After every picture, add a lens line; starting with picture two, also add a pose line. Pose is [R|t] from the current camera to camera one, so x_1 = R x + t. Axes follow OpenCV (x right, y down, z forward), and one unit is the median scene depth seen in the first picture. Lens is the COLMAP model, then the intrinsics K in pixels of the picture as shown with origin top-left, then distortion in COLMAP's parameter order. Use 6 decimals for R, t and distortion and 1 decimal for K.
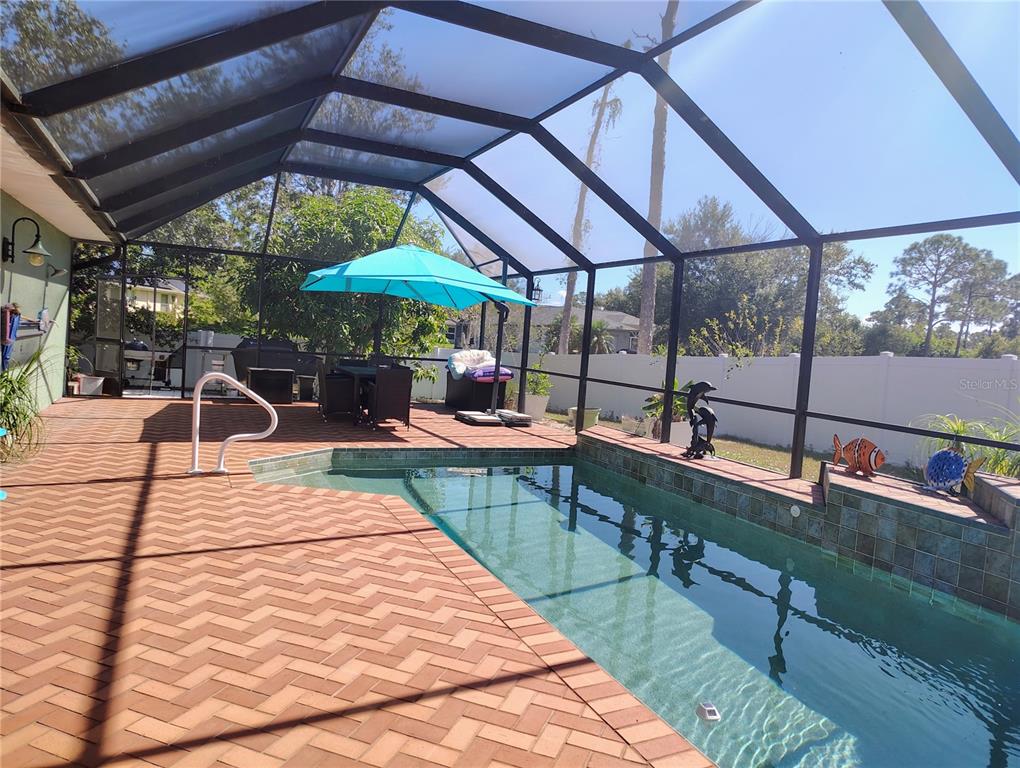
lens RADIAL K [[719.1, 0, 510.0], [0, 719.1, 384.0], [0, 0, 1]] dist [0.064961, -0.060360]
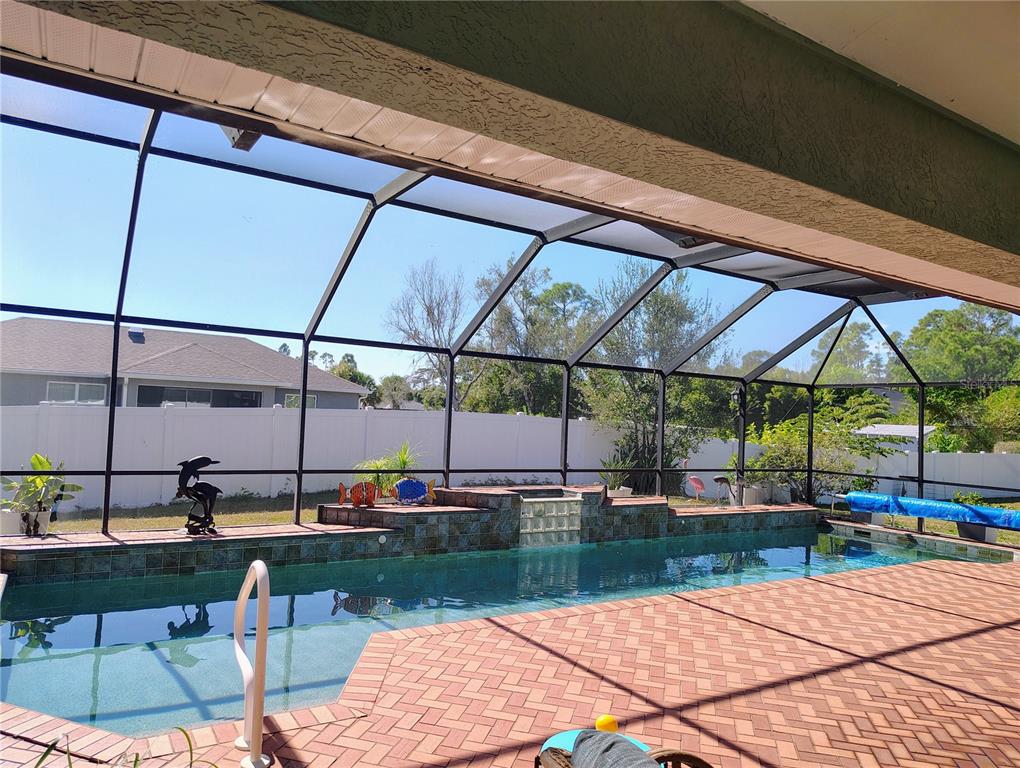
lens RADIAL K [[710.0, 0, 510.0], [0, 710.0, 384.0], [0, 0, 1]] dist [0.063300, -0.091597]
pose [[-0.158439, -0.027295, 0.986991, -1.259983], [0.007155, 0.999560, 0.028791, -0.209206], [-0.987343, 0.011624, -0.158174, 1.191182]]
